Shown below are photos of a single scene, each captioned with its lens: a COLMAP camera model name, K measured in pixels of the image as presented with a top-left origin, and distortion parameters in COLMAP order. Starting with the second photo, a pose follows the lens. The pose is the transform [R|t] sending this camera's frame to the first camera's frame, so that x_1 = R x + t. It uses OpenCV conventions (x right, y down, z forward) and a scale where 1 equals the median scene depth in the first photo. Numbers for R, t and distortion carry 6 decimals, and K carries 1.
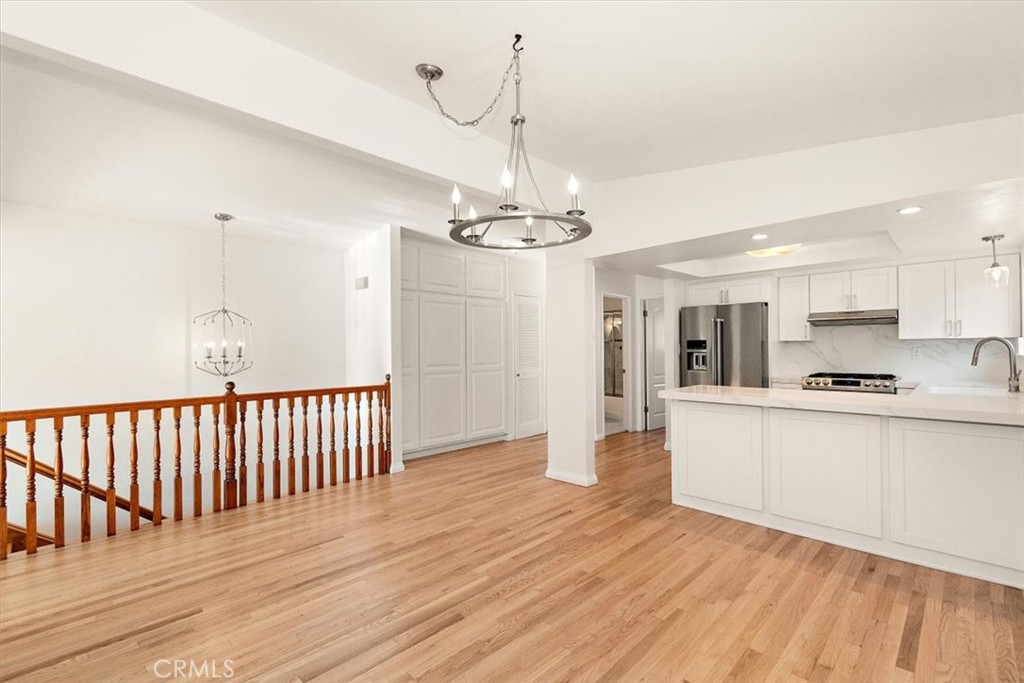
lens RADIAL K [[466.8, 0, 508.8], [0, 466.8, 347.3], [0, 0, 1]] dist [0.001175, -0.000005]
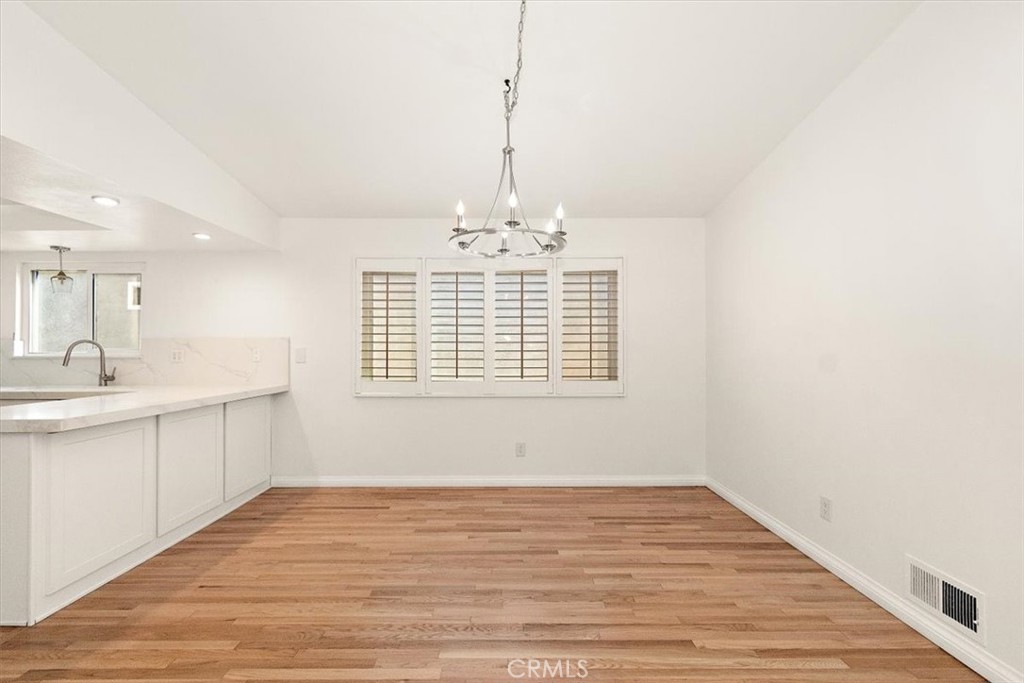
lens RADIAL K [[445.6, 0, 506.4], [0, 445.6, 347.4], [0, 0, 1]] dist [0.000993, 0.000082]
pose [[-0.706763, 0.016371, 0.707261, -0.388679], [0.006851, 0.999844, -0.016297, 0.018211], [-0.707417, -0.006673, -0.706764, 0.903248]]
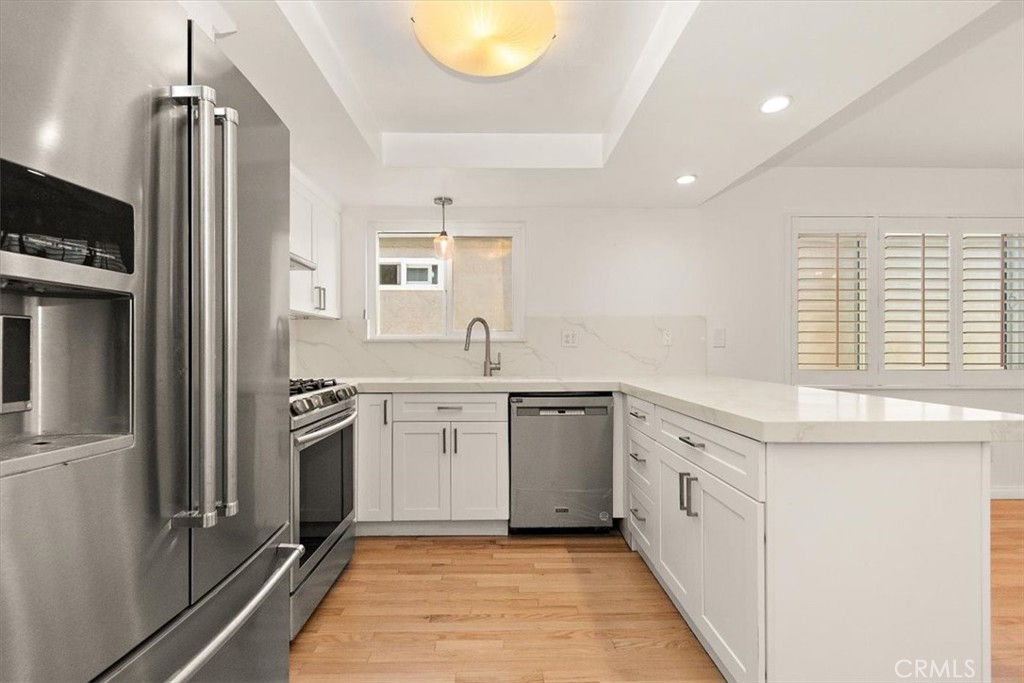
lens RADIAL K [[421.3, 0, 509.8], [0, 421.3, 339.2], [0, 0, 1]] dist [0.000031, -0.000061]
pose [[-0.724916, 0.008610, 0.688783, 0.385261], [0.006848, 0.999963, -0.005292, 0.019851], [-0.688803, 0.000881, -0.724948, 1.335708]]
